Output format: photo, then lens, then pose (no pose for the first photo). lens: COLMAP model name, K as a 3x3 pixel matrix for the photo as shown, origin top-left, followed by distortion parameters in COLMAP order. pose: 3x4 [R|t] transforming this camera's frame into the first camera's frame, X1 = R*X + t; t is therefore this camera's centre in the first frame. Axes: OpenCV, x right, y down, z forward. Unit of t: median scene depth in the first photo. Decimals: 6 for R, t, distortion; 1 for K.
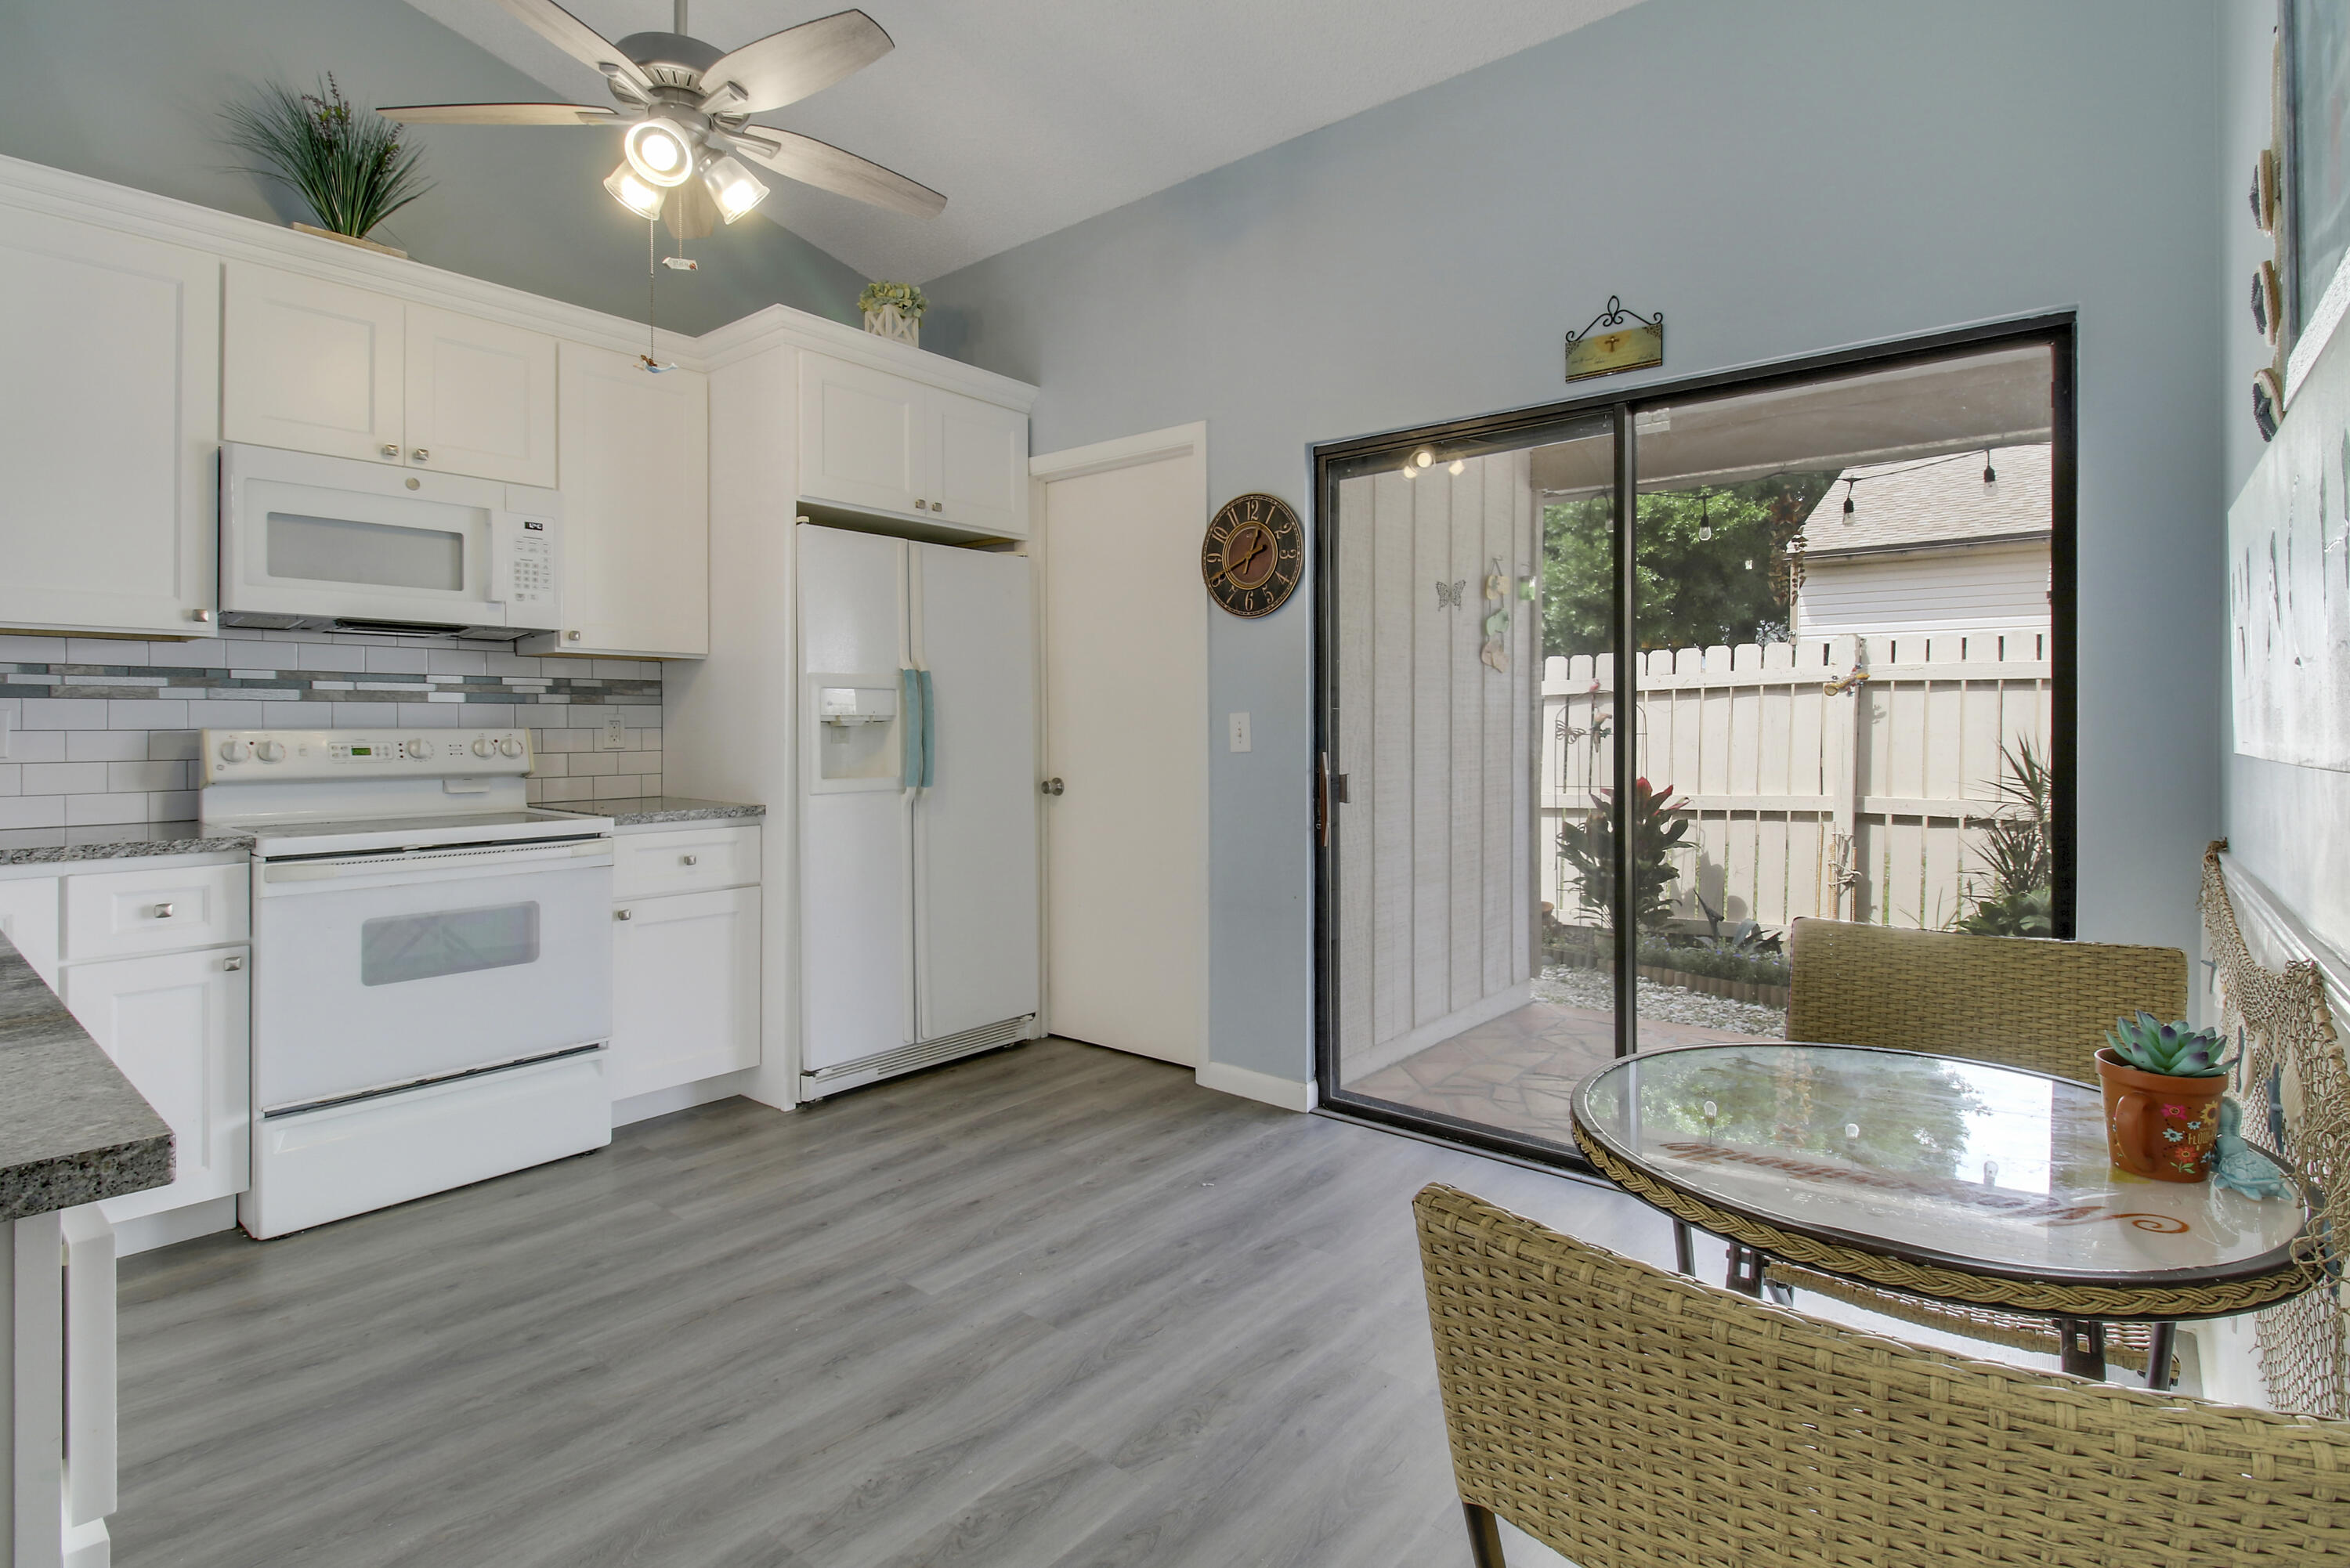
lens RADIAL K [[1118.8, 0, 1182.2], [0, 1118.8, 743.4], [0, 0, 1]] dist [0.003647, -0.006891]
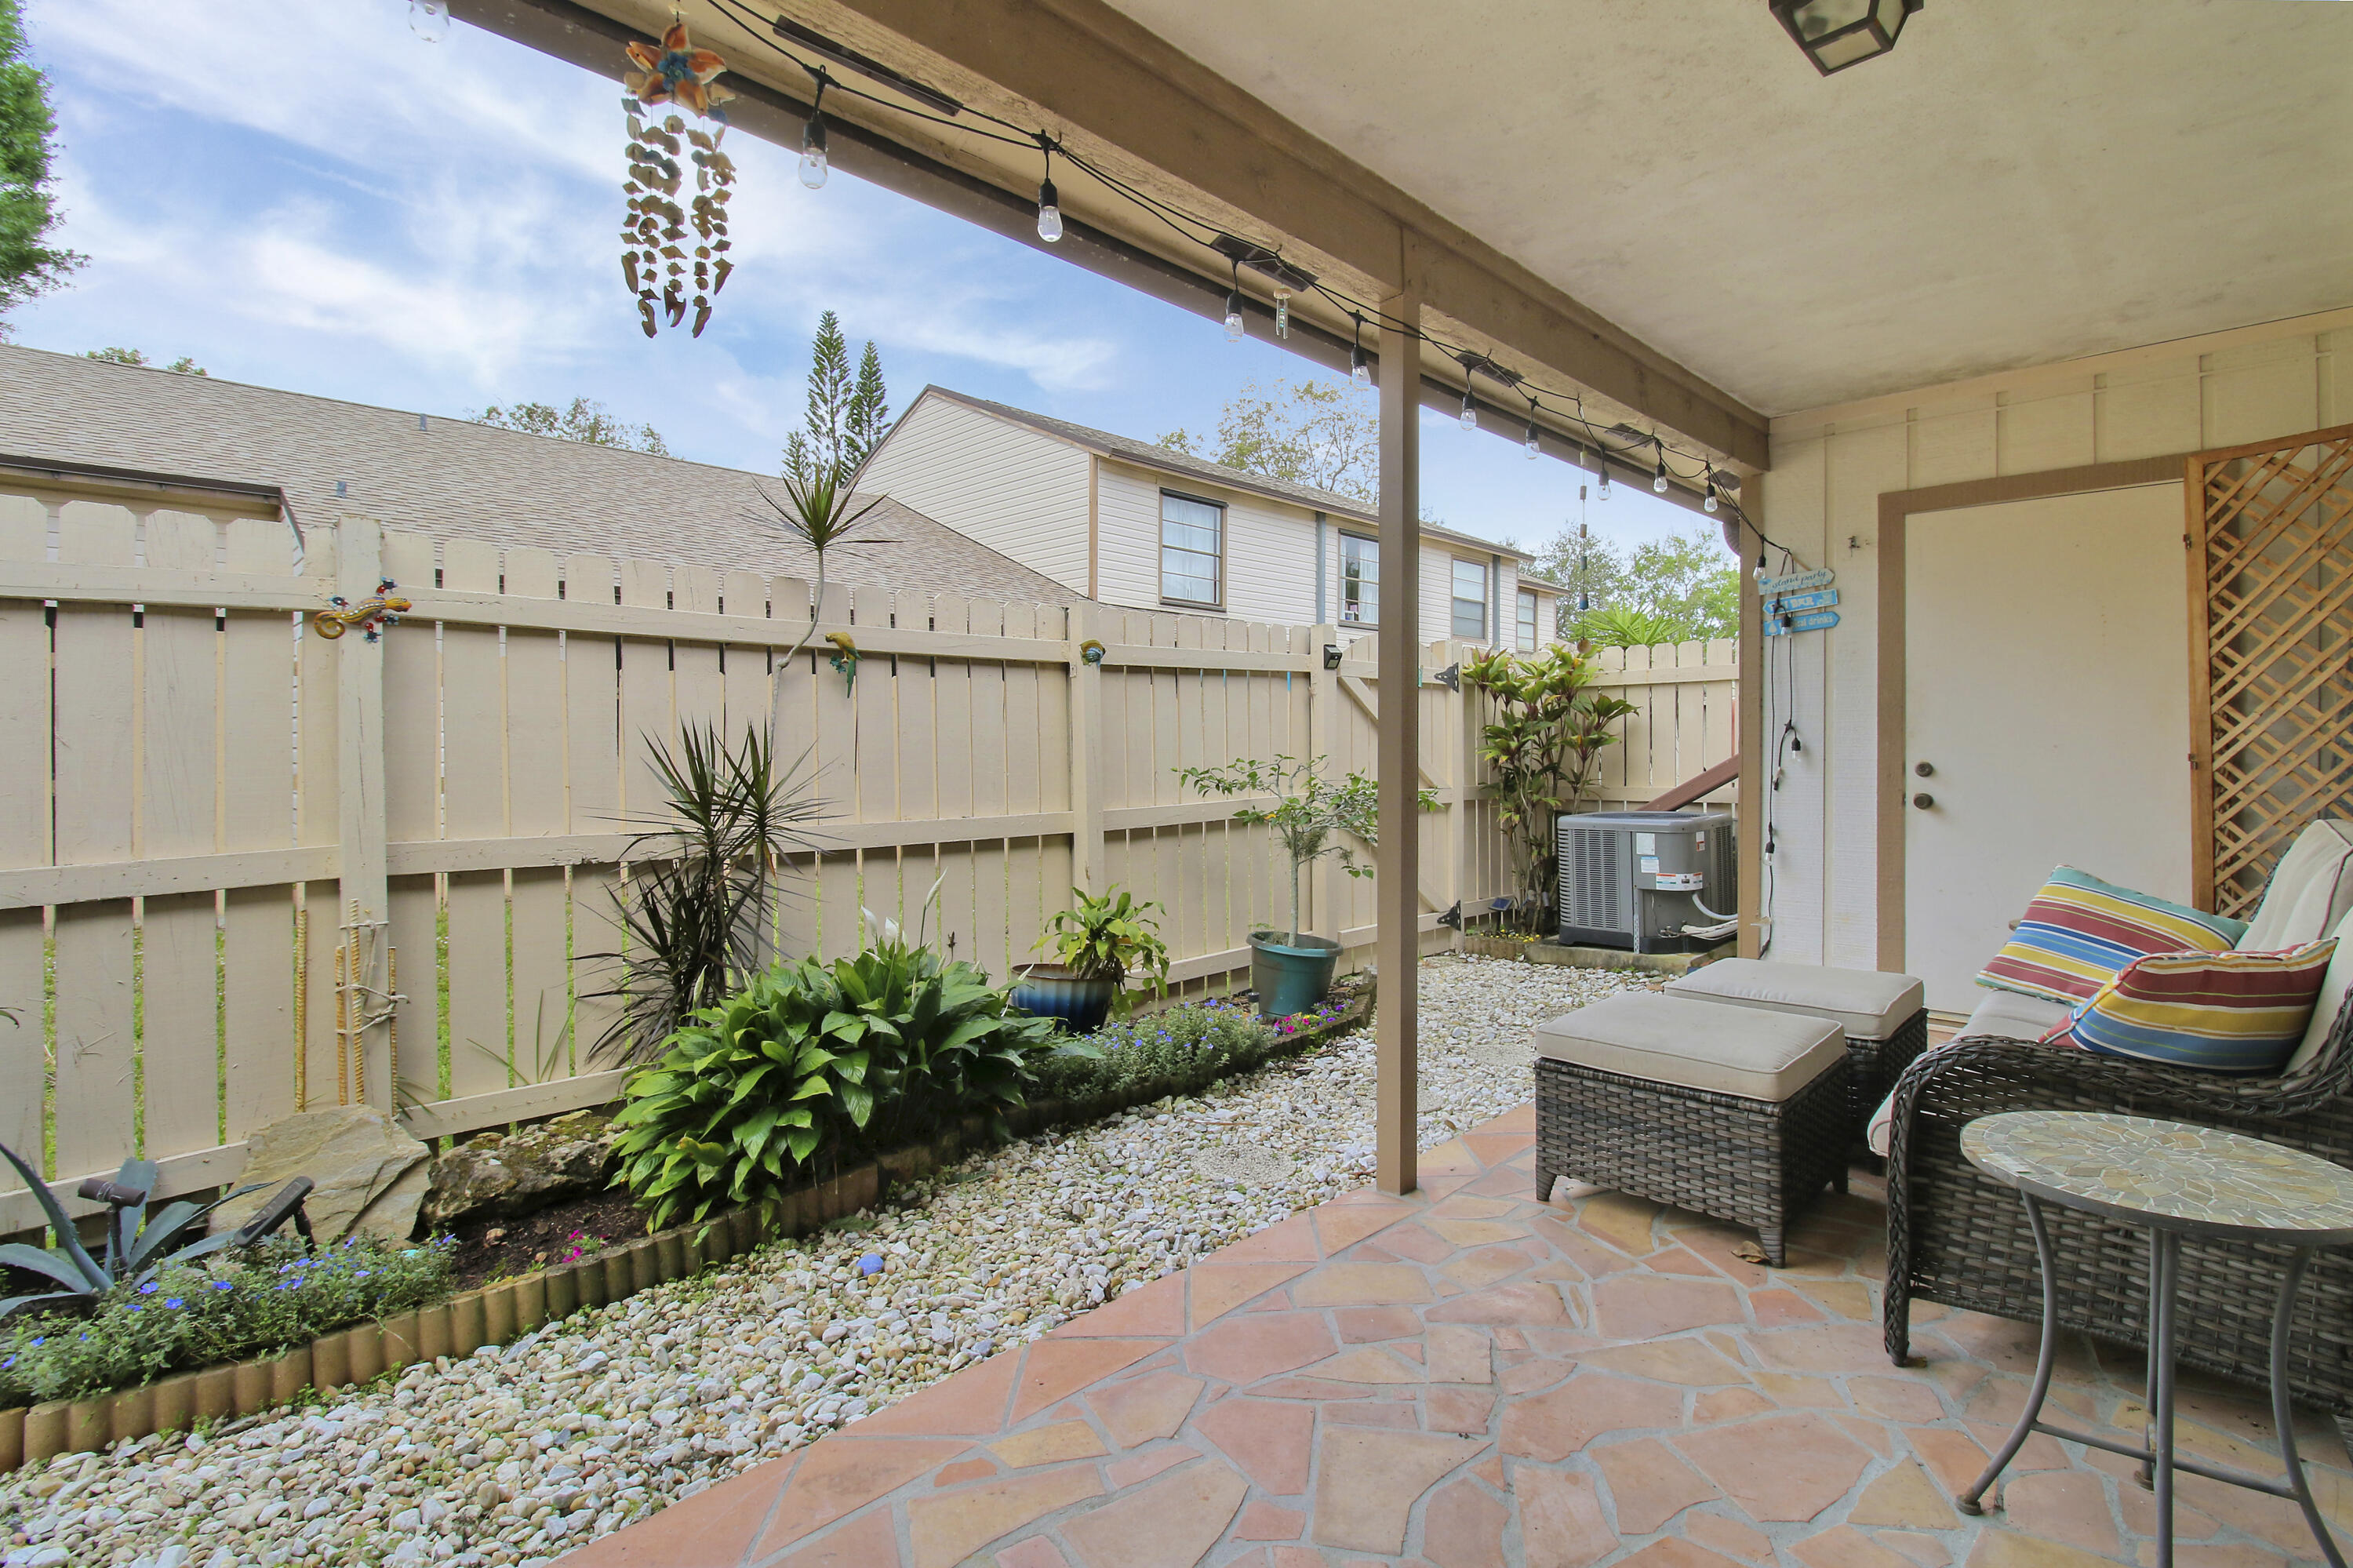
lens RADIAL K [[1092.5, 0, 1155.9], [0, 1092.5, 759.0], [0, 0, 1]] dist [0.010720, 0.000294]
pose [[0.140777, -0.004646, 0.990030, 0.309460], [0.011253, 0.999932, 0.003092, 0.022370], [-0.989977, 0.010705, 0.140820, 1.114116]]
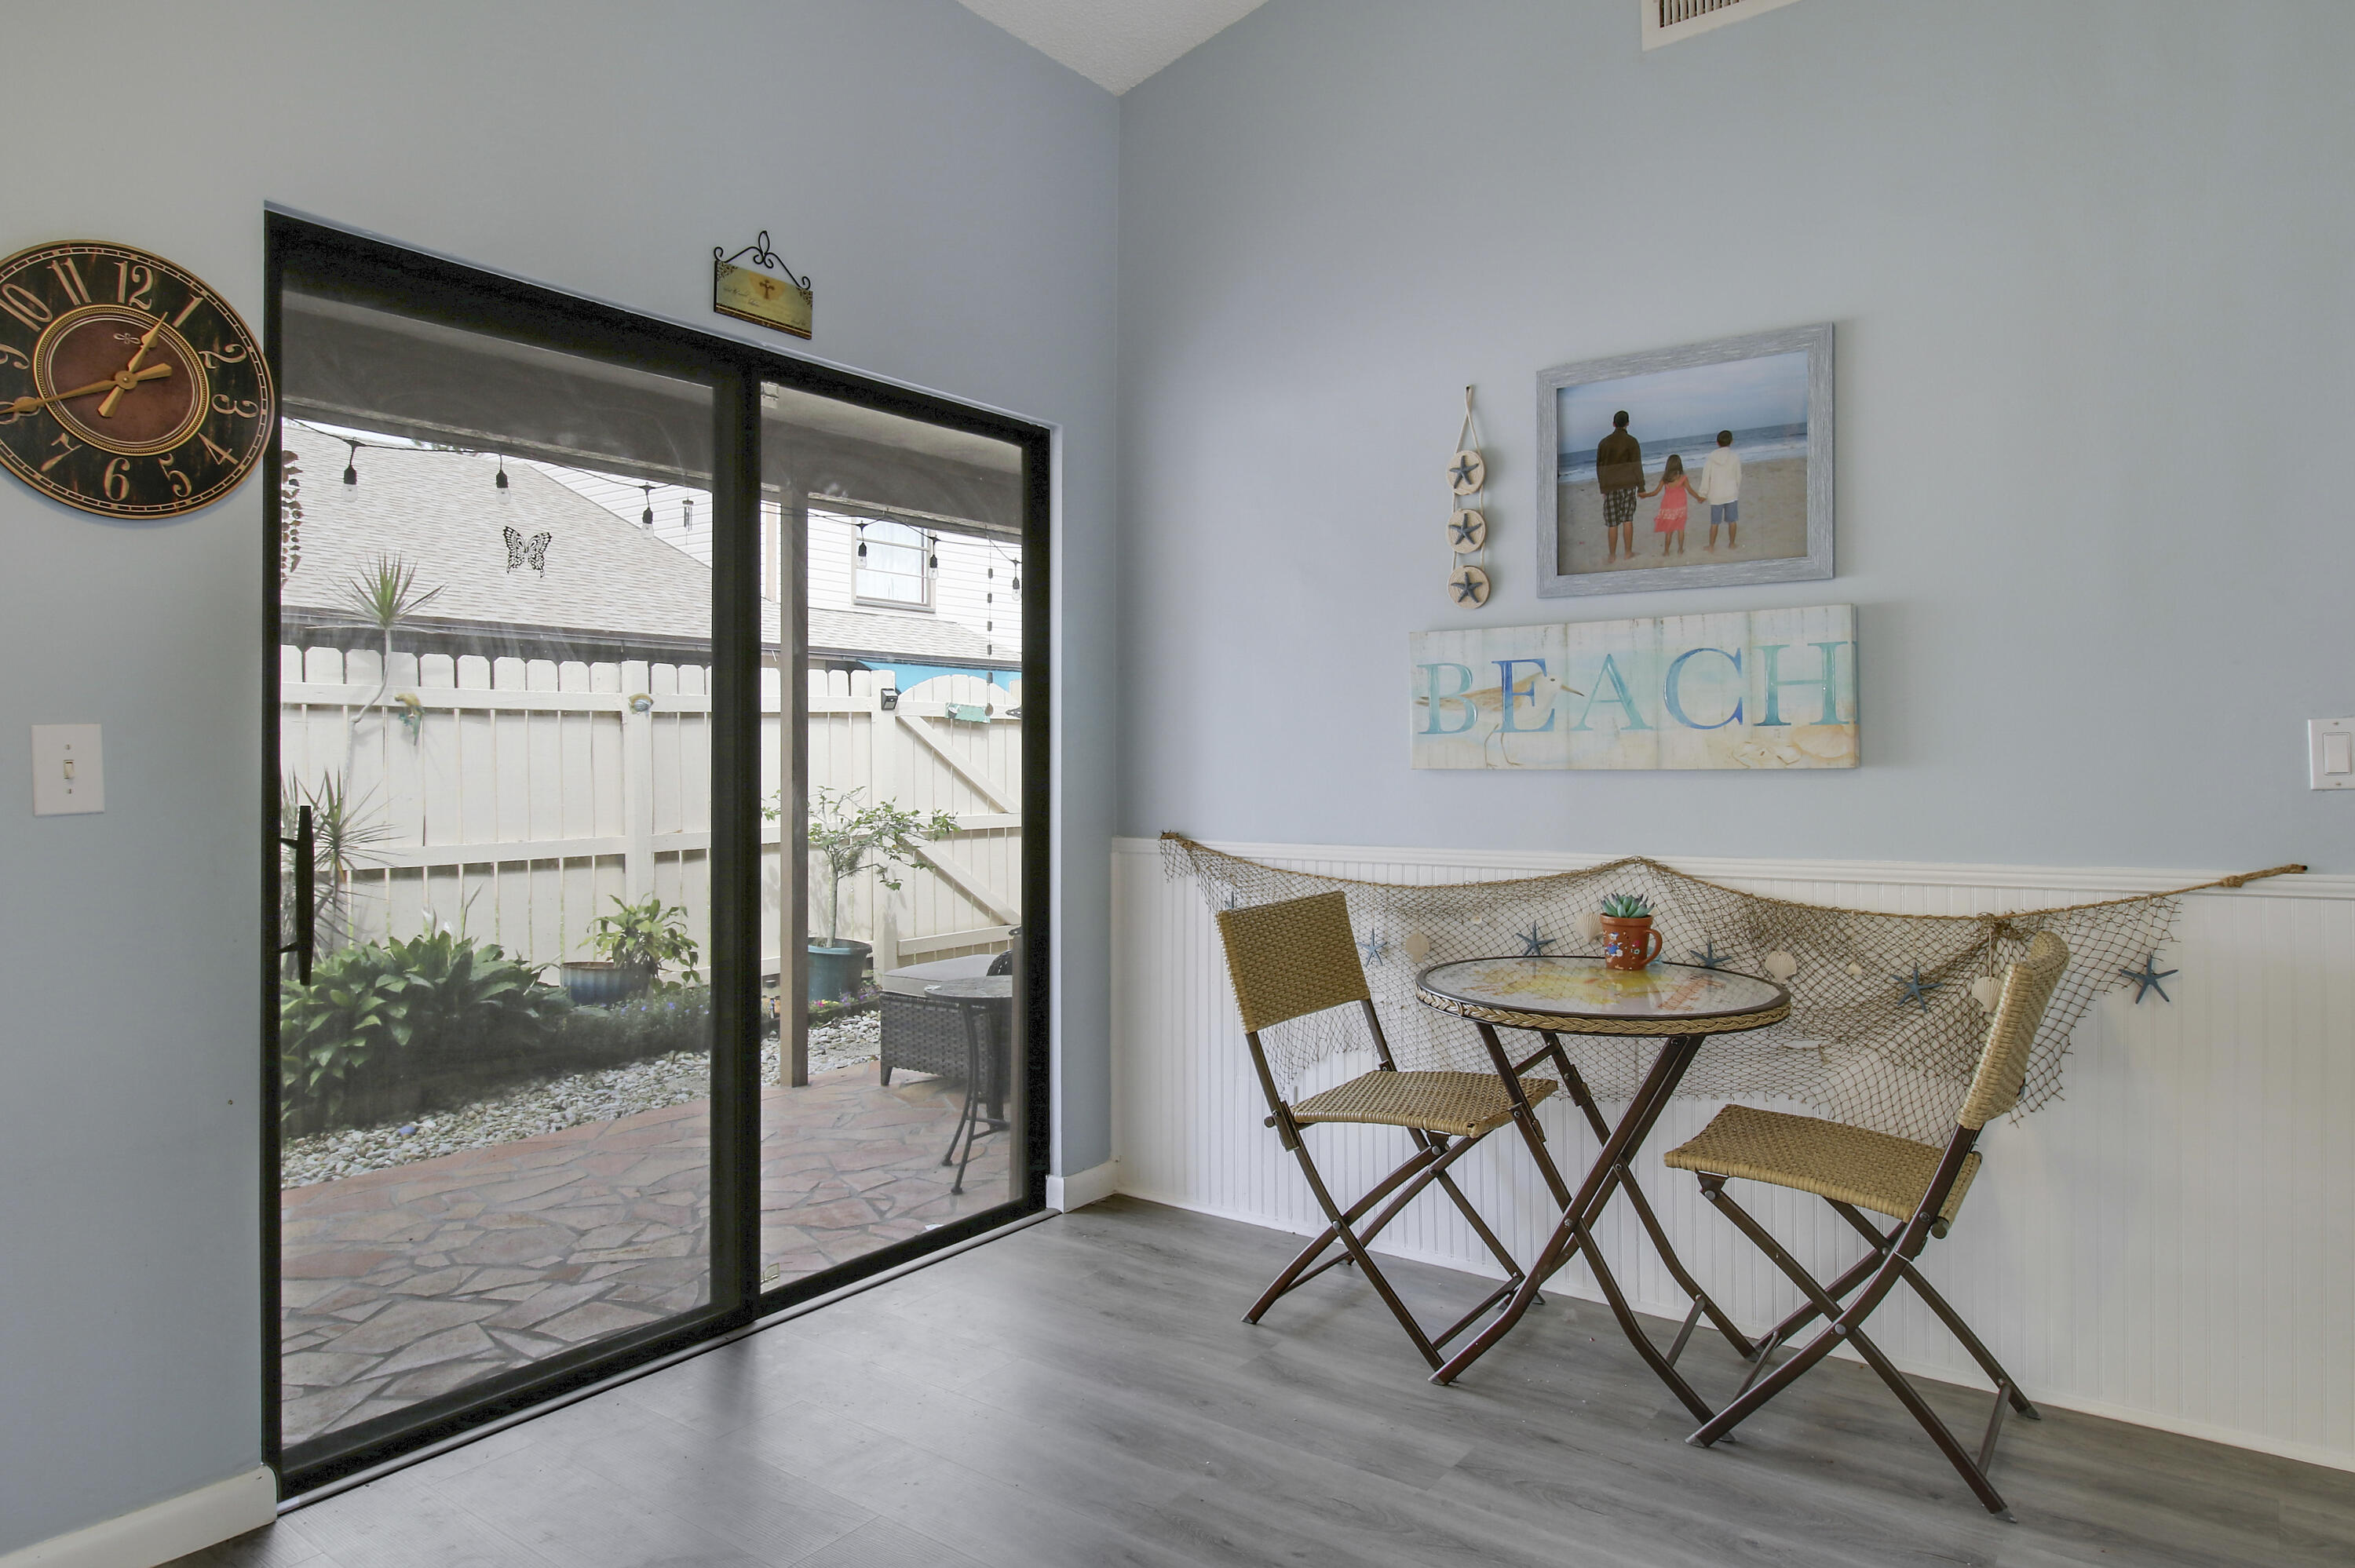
lens RADIAL K [[1441.3, 0, 1173.2], [0, 1441.3, 768.1], [0, 0, 1]] dist [0.017108, -0.002166]
pose [[-0.012042, -0.001950, 0.999926, -0.557023], [0.012939, 0.999914, 0.002106, -0.005201], [-0.999844, 0.012963, -0.012016, 0.595202]]
